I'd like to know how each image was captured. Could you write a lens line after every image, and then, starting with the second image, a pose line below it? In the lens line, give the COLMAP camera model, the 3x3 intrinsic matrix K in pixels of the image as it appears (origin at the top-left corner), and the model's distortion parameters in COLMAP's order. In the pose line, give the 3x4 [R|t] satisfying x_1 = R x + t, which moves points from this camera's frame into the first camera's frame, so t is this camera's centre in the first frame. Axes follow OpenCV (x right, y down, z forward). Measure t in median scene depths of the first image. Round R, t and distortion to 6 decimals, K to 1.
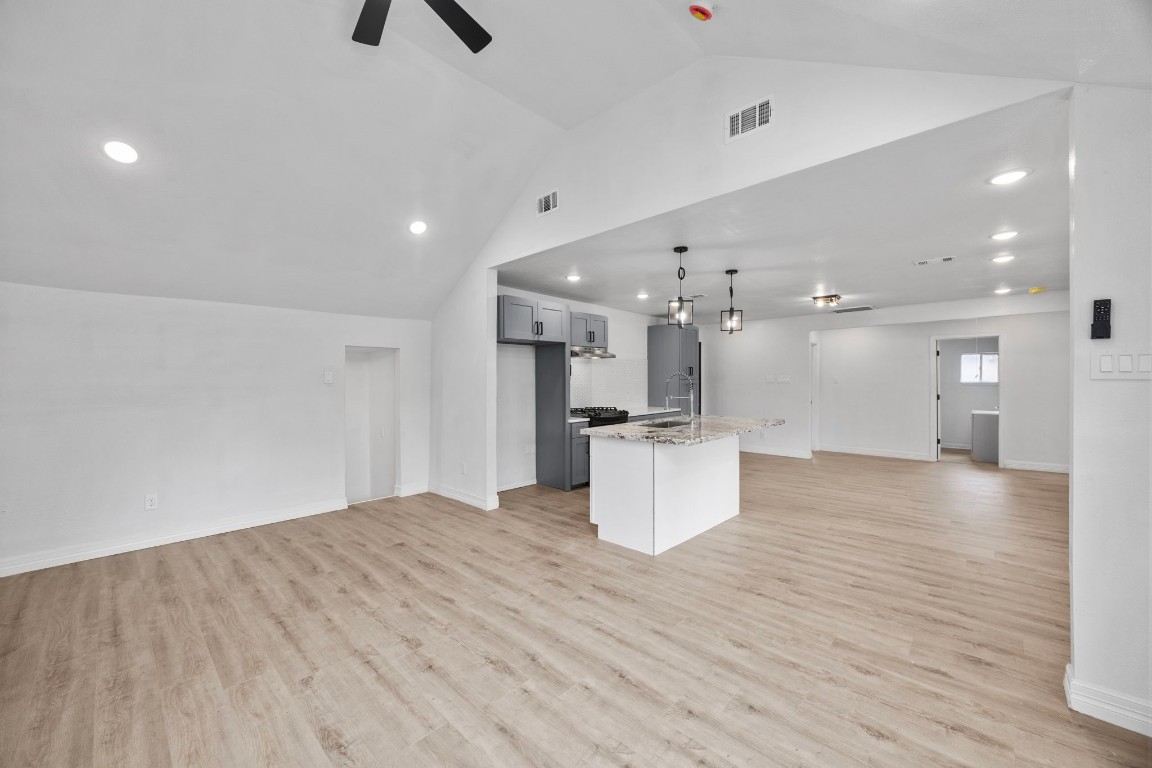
lens RADIAL K [[447.9, 0, 570.2], [0, 447.9, 378.6], [0, 0, 1]] dist [0.000827, -0.000030]
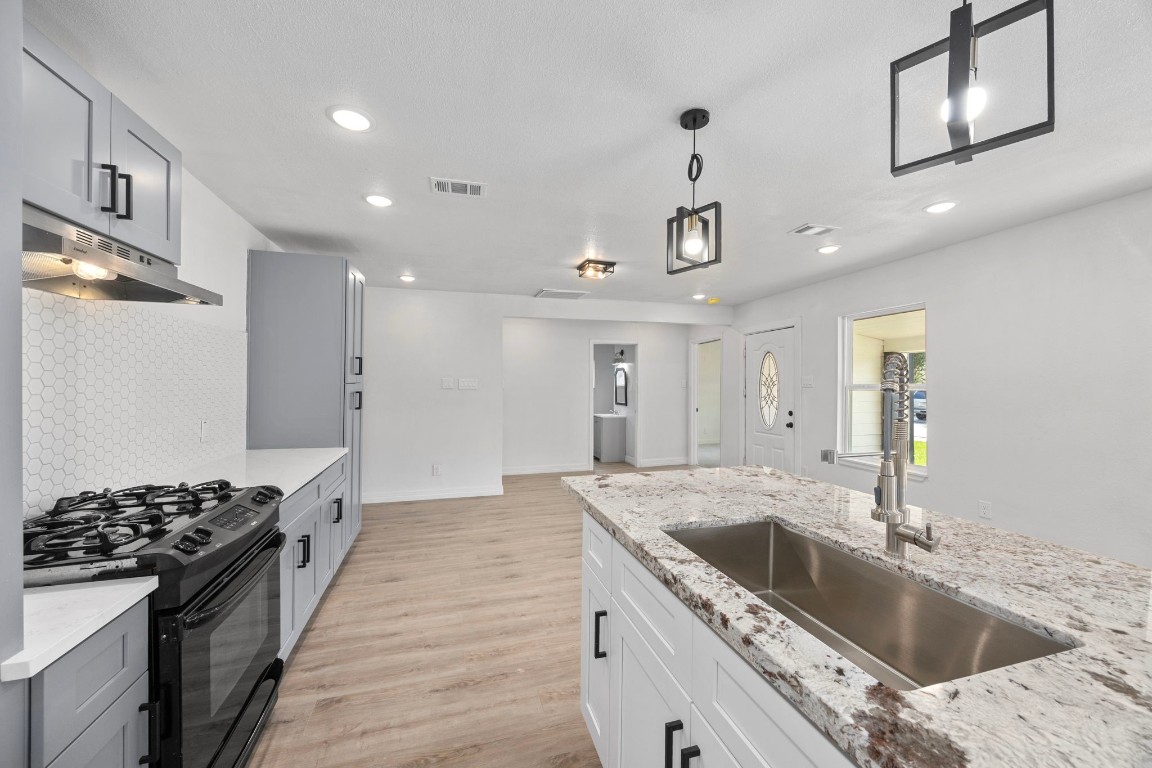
lens RADIAL K [[452.1, 0, 576.0], [0, 452.1, 384.0], [0, 0, 1]] dist [0.058768, -0.000032]
pose [[0.493945, 0.004755, 0.869480, -0.051171], [-0.004361, 0.999986, -0.002991, 0.004626], [-0.869482, -0.002315, 0.493959, 0.696701]]
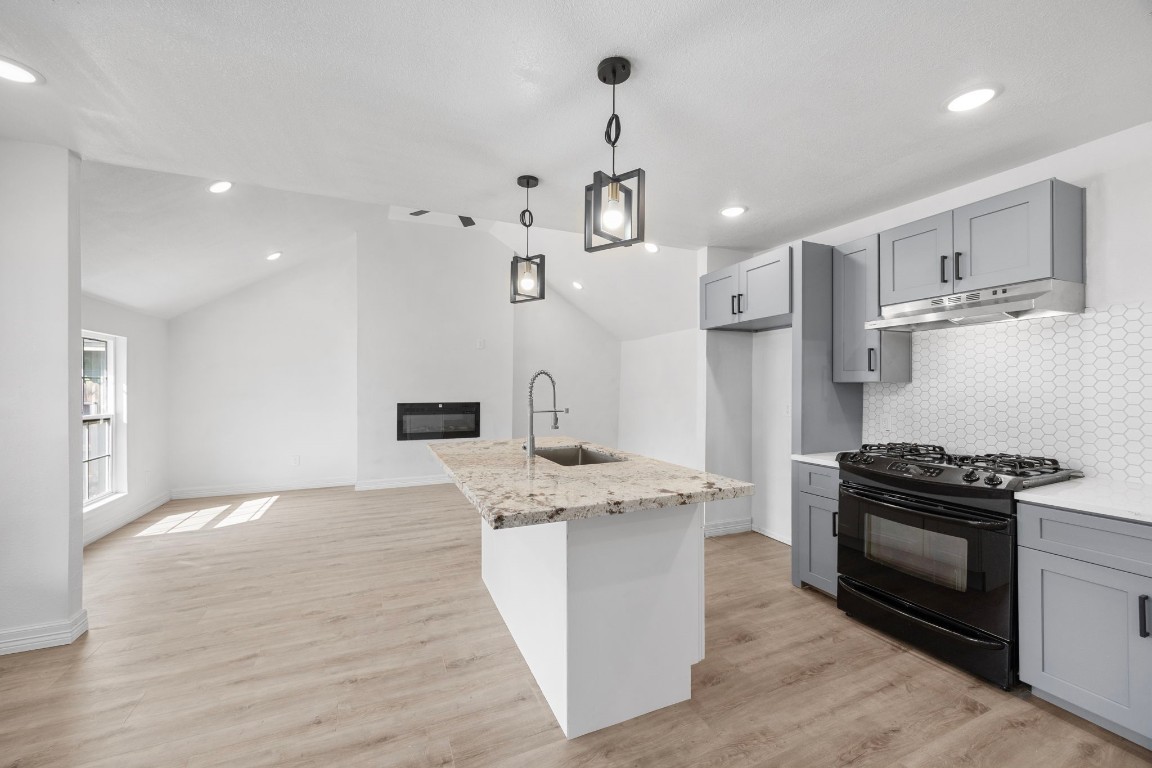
lens RADIAL K [[445.8, 0, 575.3], [0, 445.8, 385.6], [0, 0, 1]] dist [0.001994, 0.000032]
pose [[-0.378501, 0.007017, -0.925574, 0.549405], [0.011825, 0.999926, 0.002745, 0.003617], [0.925525, -0.009906, -0.378556, 0.878369]]
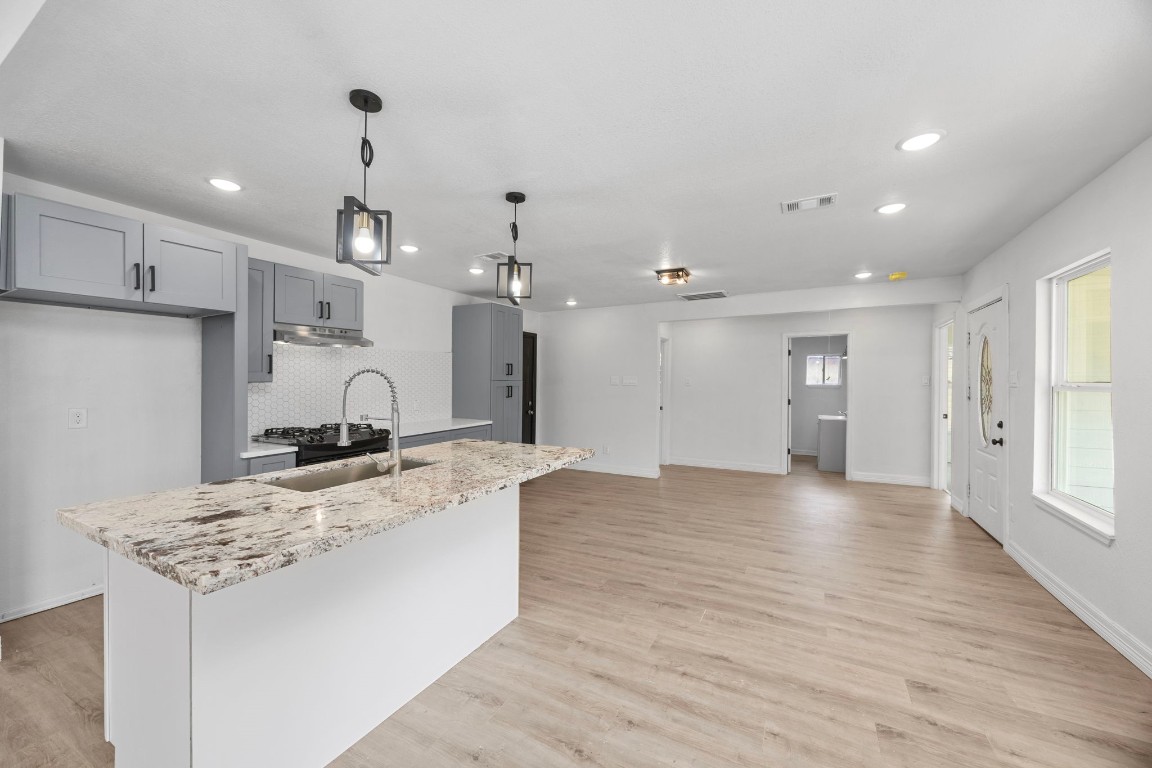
lens RADIAL K [[445.8, 0, 575.3], [0, 445.8, 385.6], [0, 0, 1]] dist [0.001994, 0.000032]
pose [[0.964387, 0.001816, 0.264490, 0.225580], [-0.005692, 0.999887, 0.013889, -0.000836], [-0.264435, -0.014900, 0.964288, 0.331235]]
